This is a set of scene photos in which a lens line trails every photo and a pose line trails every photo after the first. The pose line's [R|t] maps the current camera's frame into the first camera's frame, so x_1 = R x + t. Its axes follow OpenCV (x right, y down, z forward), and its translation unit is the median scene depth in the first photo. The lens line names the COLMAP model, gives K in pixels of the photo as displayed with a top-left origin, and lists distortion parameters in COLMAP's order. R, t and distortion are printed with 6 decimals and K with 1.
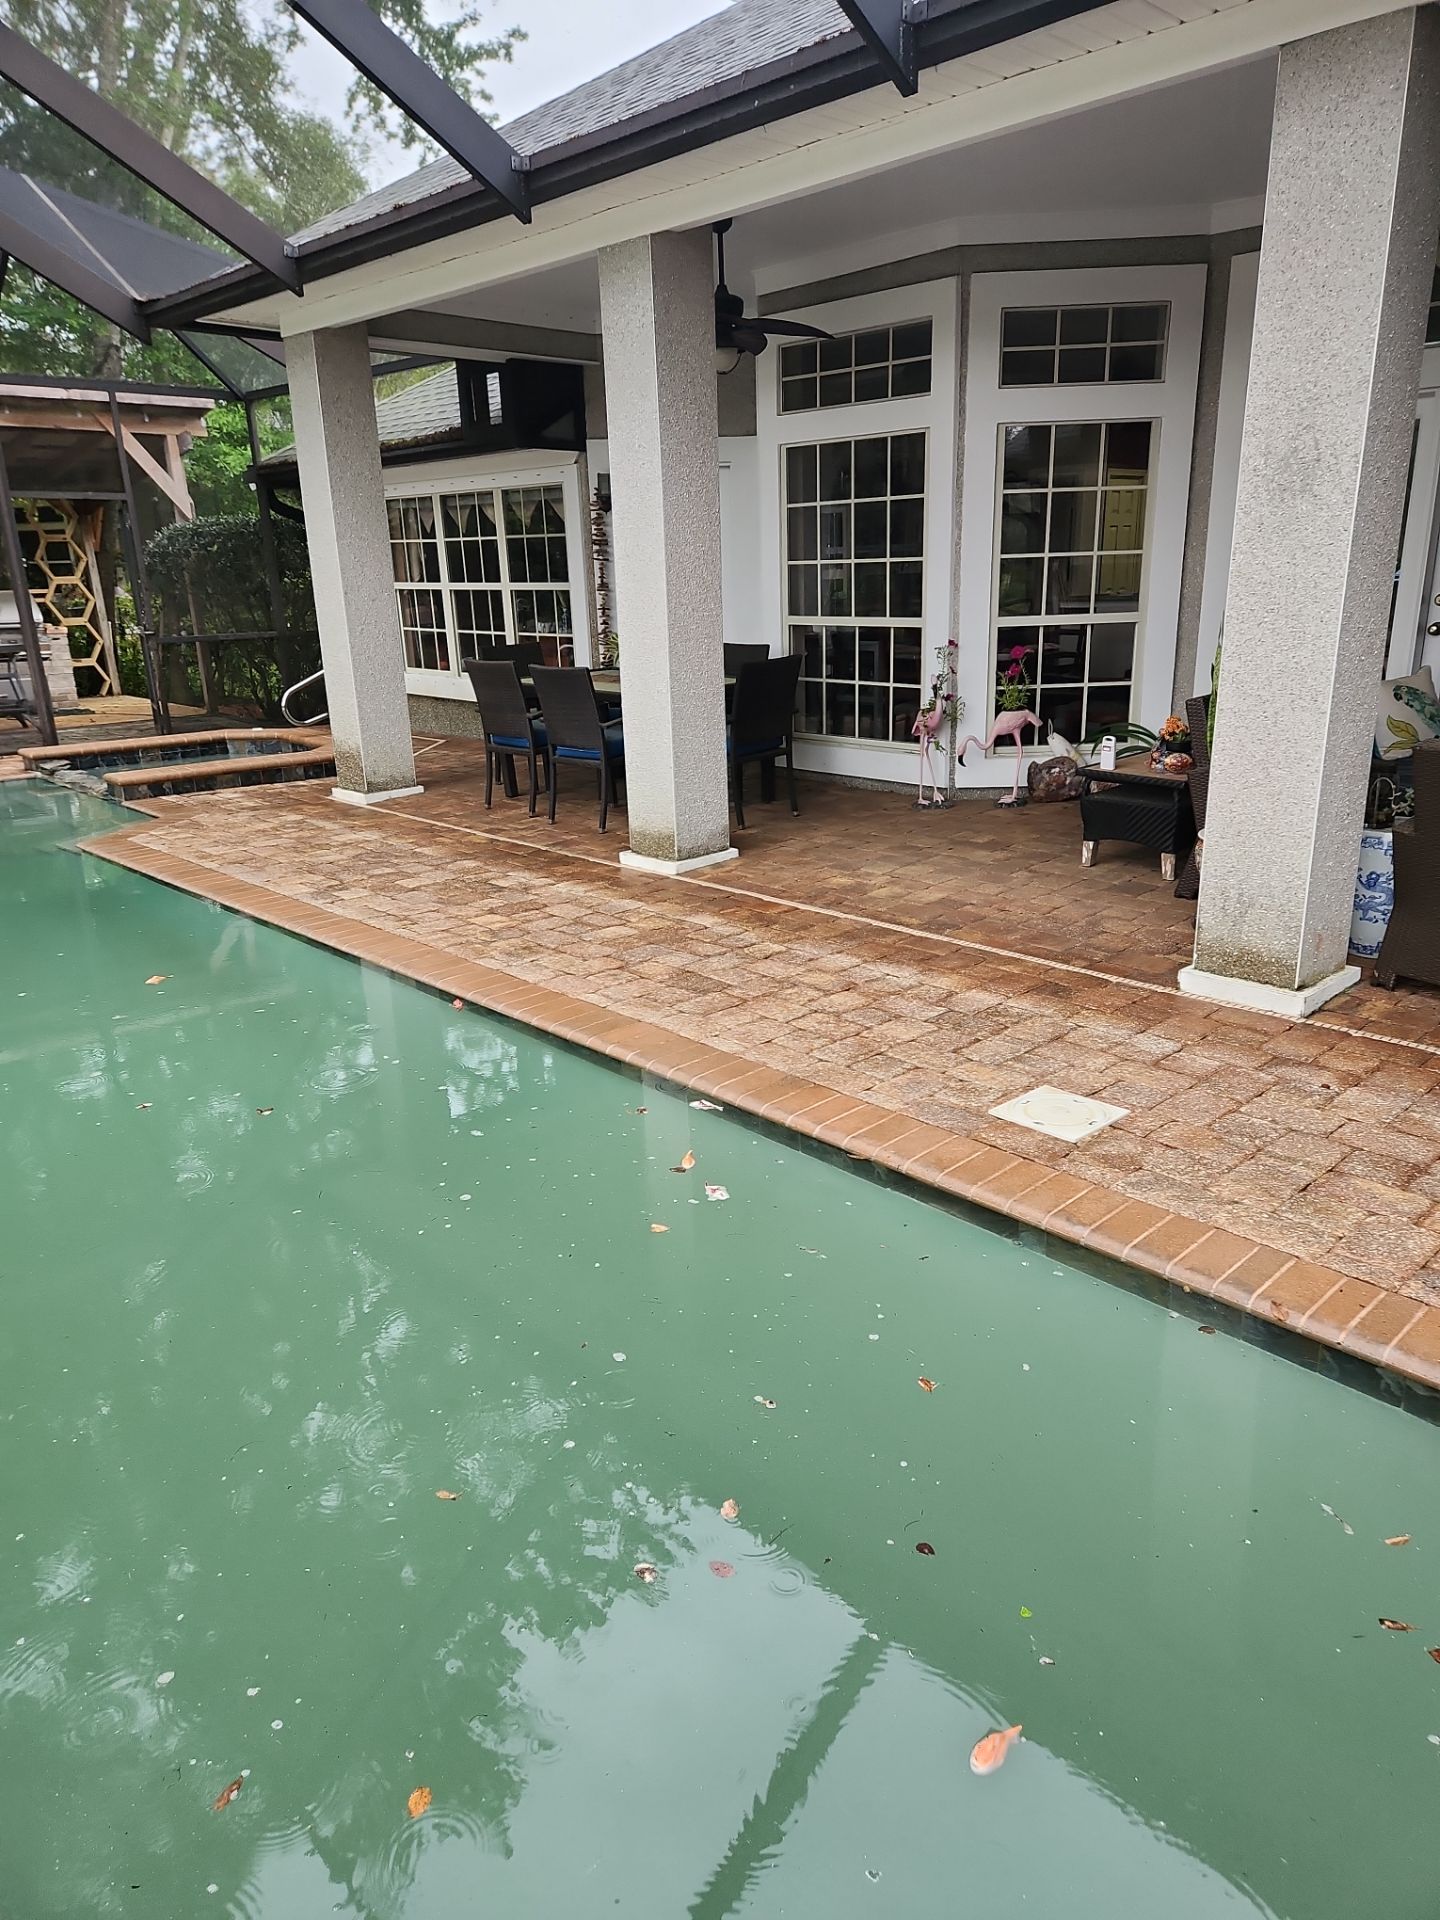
lens RADIAL K [[1268.9, 0, 723.7], [0, 1268.9, 960.3], [0, 0, 1]] dist [0.049280, -0.001628]
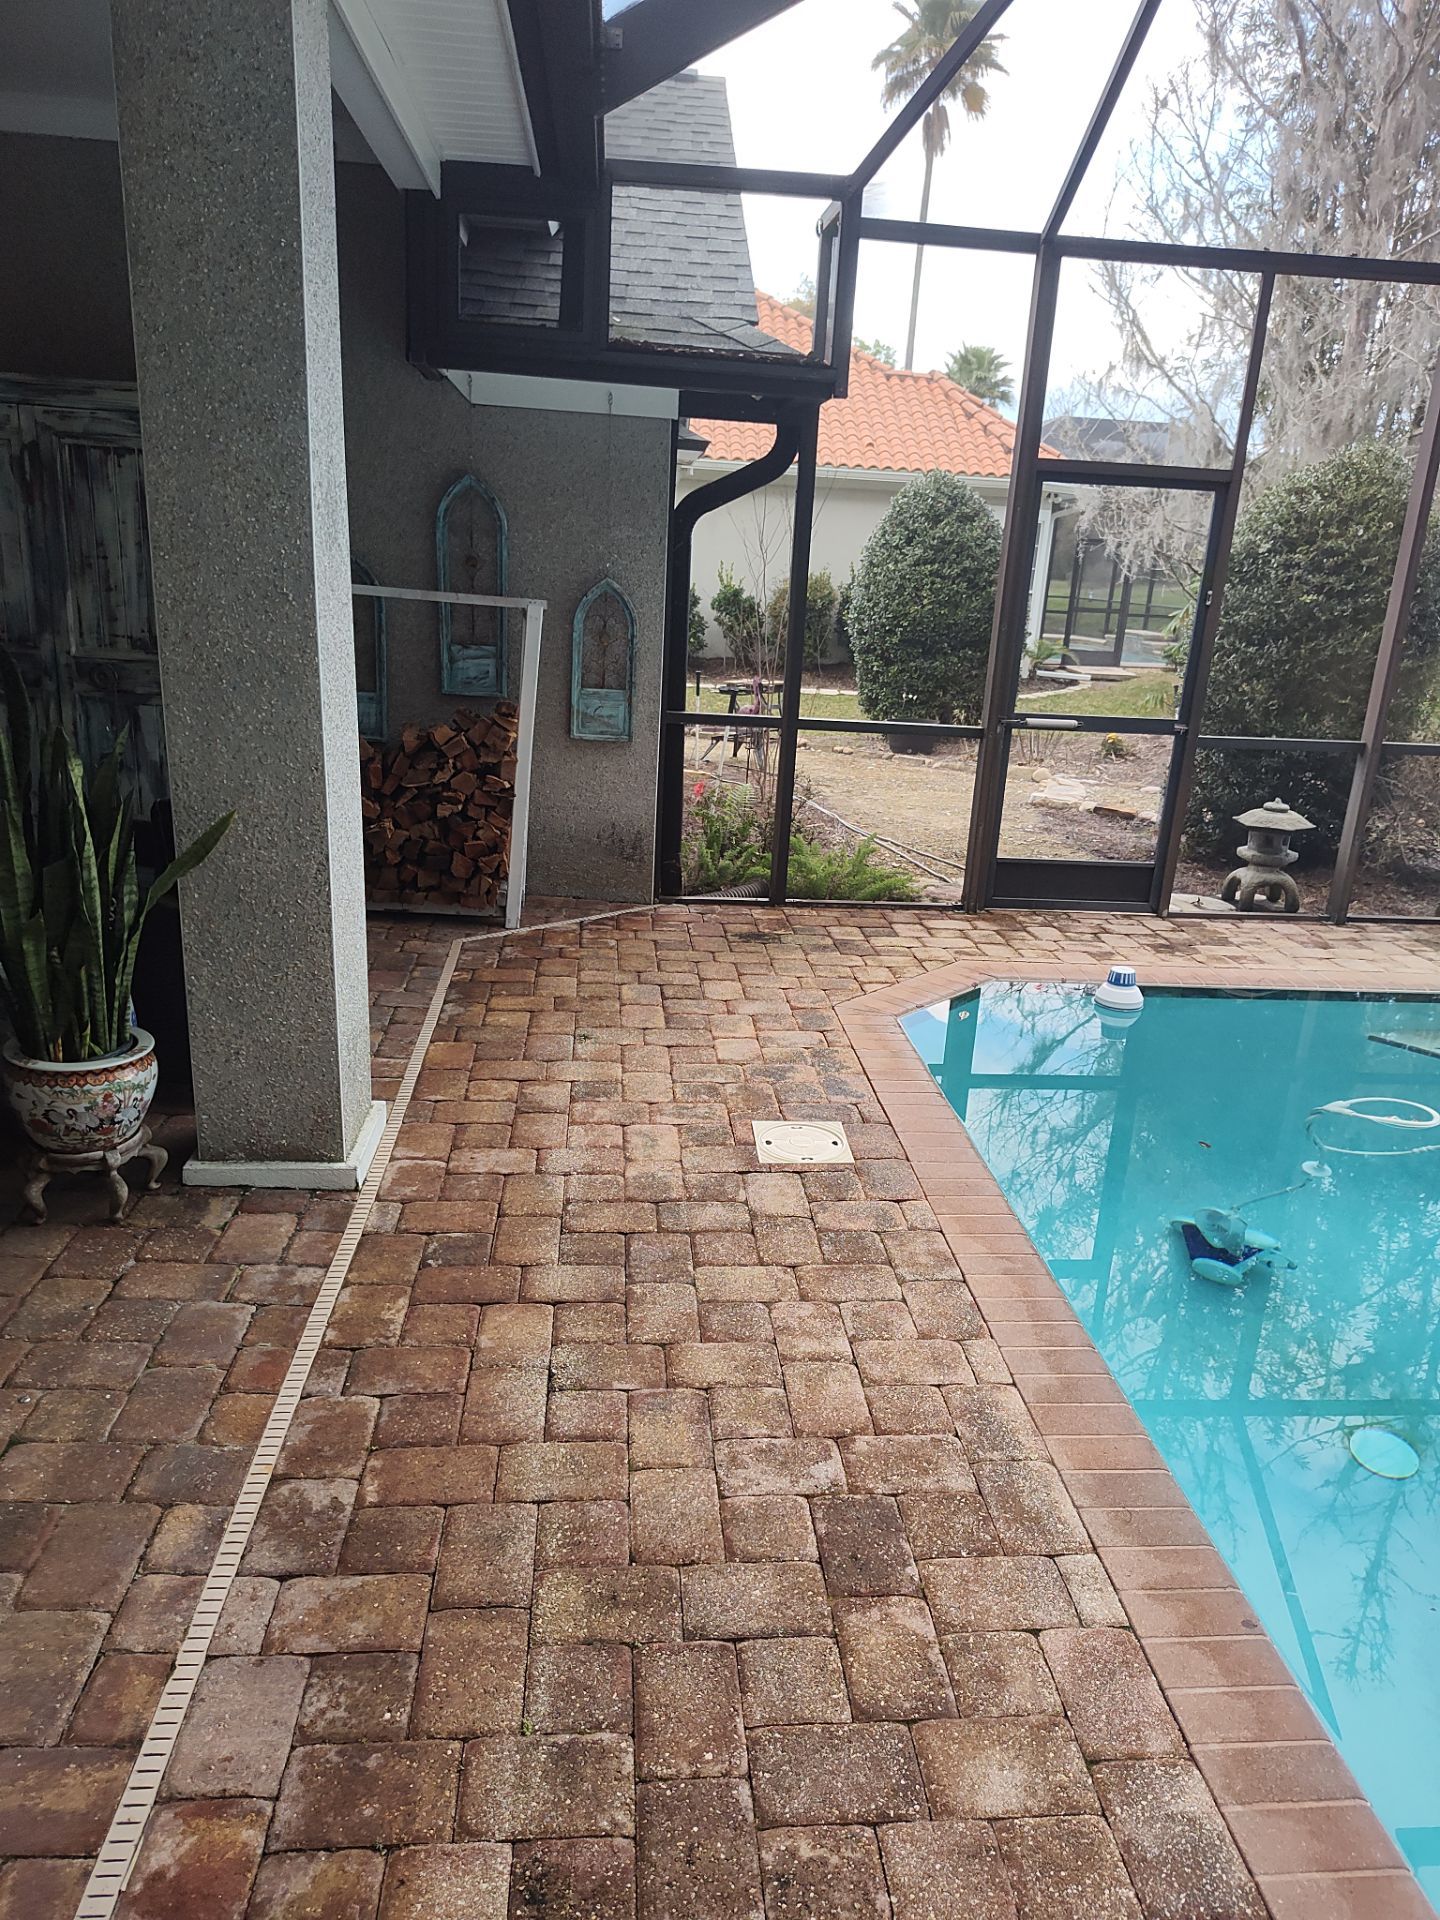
lens RADIAL K [[1301.4, 0, 726.6], [0, 1301.4, 974.9], [0, 0, 1]] dist [0.019163, 0.000849]
pose [[-0.776046, -0.211345, 0.594210, -0.279490], [0.162694, 0.843203, 0.512386, -0.514961], [-0.609330, 0.494309, -0.619980, 1.493234]]
